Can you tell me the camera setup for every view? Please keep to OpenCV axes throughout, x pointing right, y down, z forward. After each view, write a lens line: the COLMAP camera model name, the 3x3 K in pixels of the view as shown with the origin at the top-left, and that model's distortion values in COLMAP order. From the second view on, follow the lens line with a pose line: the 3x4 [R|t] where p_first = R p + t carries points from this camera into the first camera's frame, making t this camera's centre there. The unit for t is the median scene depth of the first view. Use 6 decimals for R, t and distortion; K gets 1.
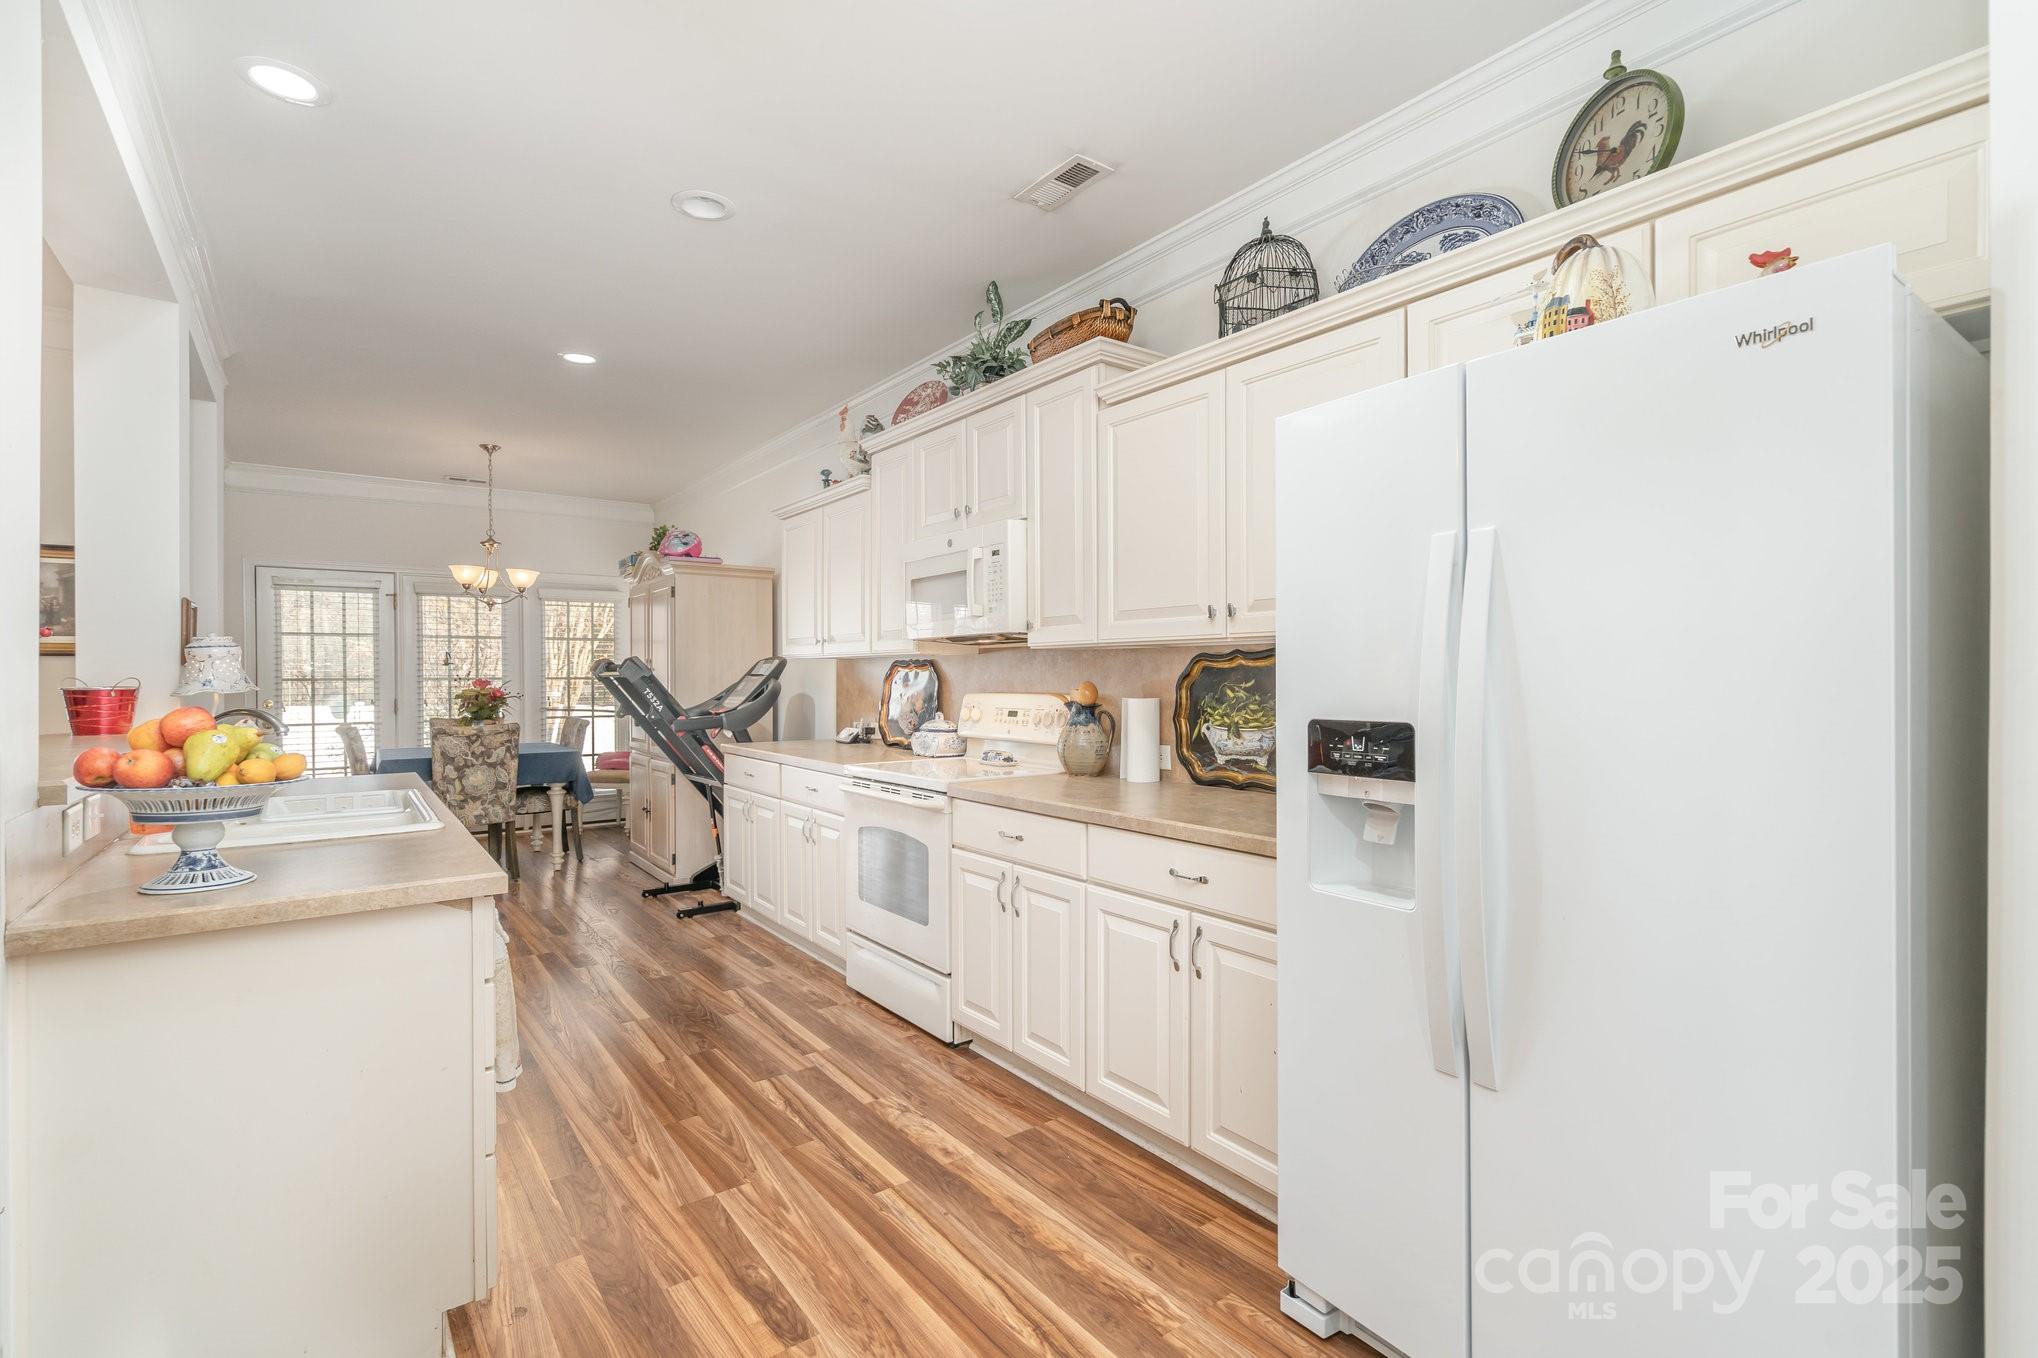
lens RADIAL K [[934.5, 0, 1005.5], [0, 934.5, 677.6], [0, 0, 1]] dist [-0.001289, 0.000348]
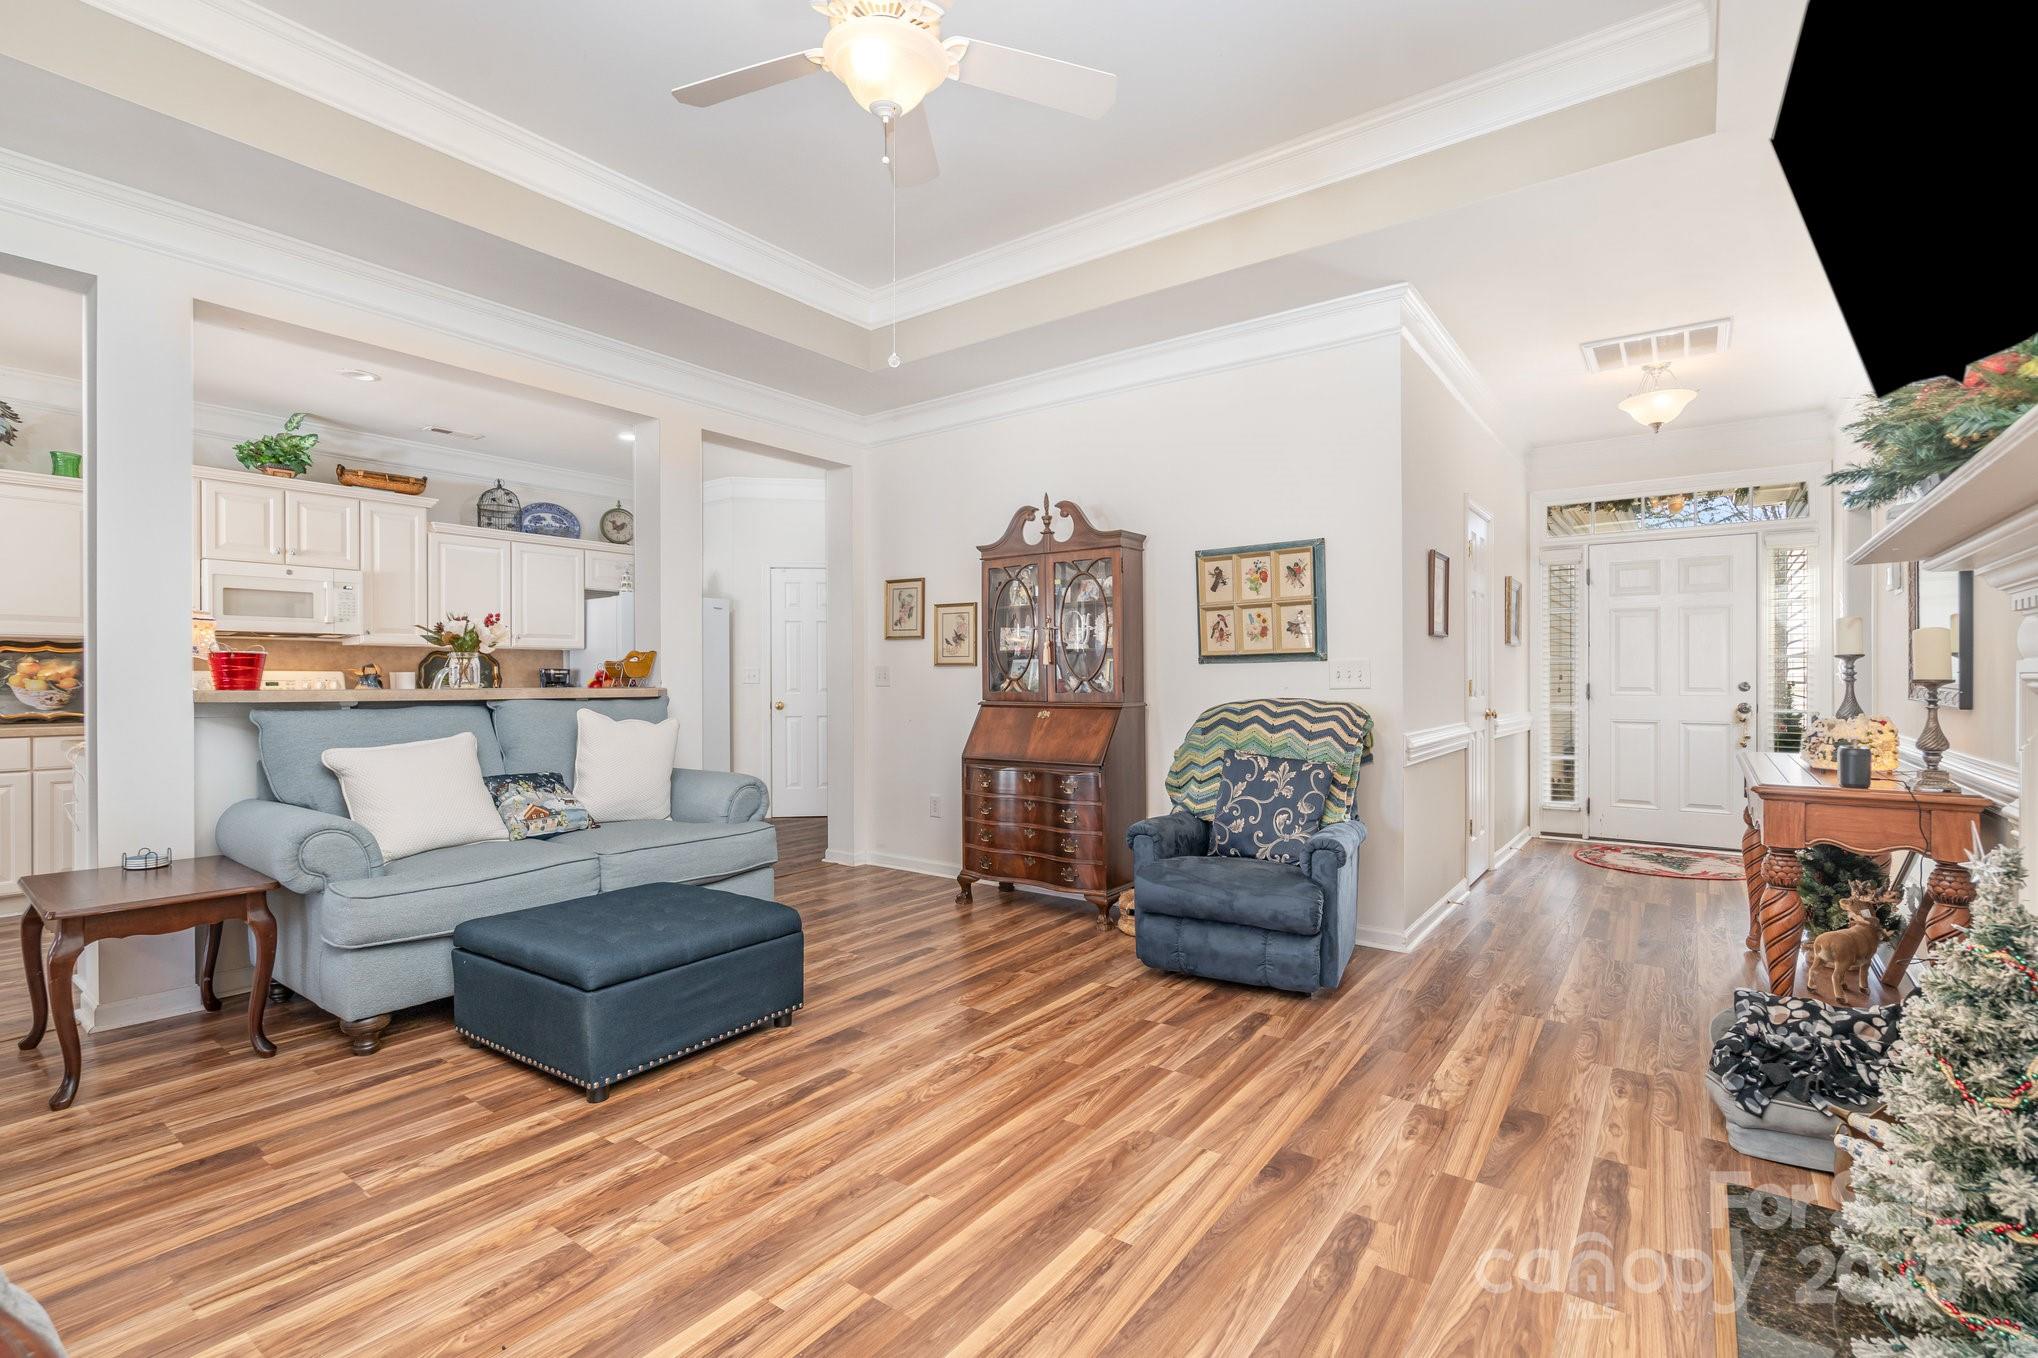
lens RADIAL K [[921.3, 0, 1021.5], [0, 921.3, 680.7], [0, 0, 1]] dist [-0.002231, 0.000745]
pose [[-0.314030, 0.001592, 0.949412, -2.161947], [0.005439, 0.999985, 0.000123, 0.049226], [-0.949397, 0.005202, -0.314034, 0.370694]]
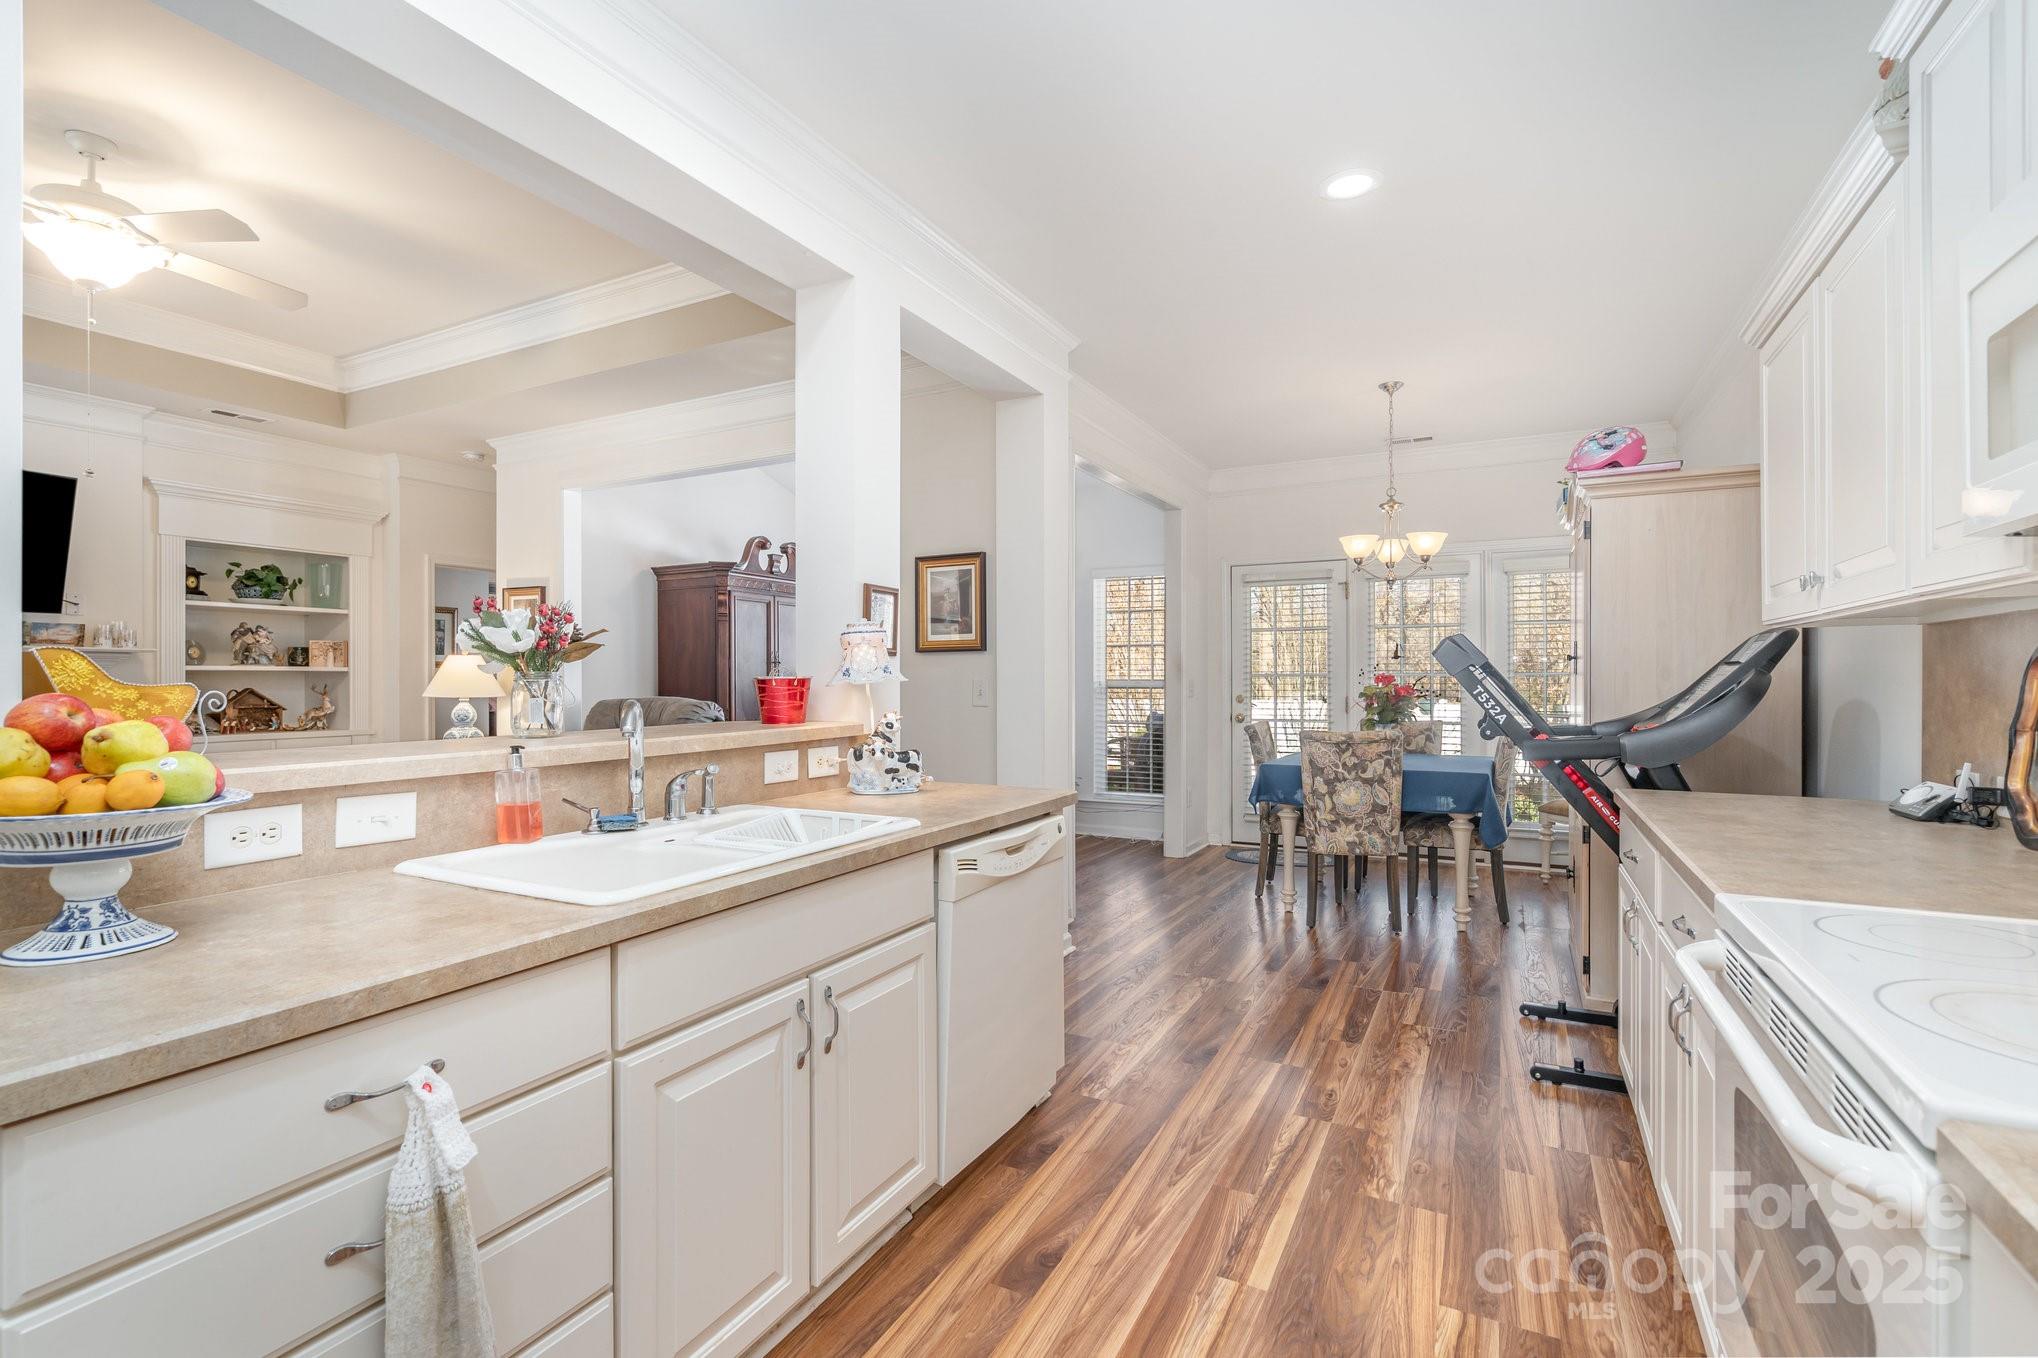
lens RADIAL K [[927.4, 0, 1022.3], [0, 927.4, 679.4], [0, 0, 1]] dist [-0.004836, 0.004373]
pose [[0.452197, 0.003505, -0.891911, 0.034663], [-0.002192, 0.999994, 0.002819, 0.009959], [0.891915, 0.000680, 0.452202, 0.702376]]
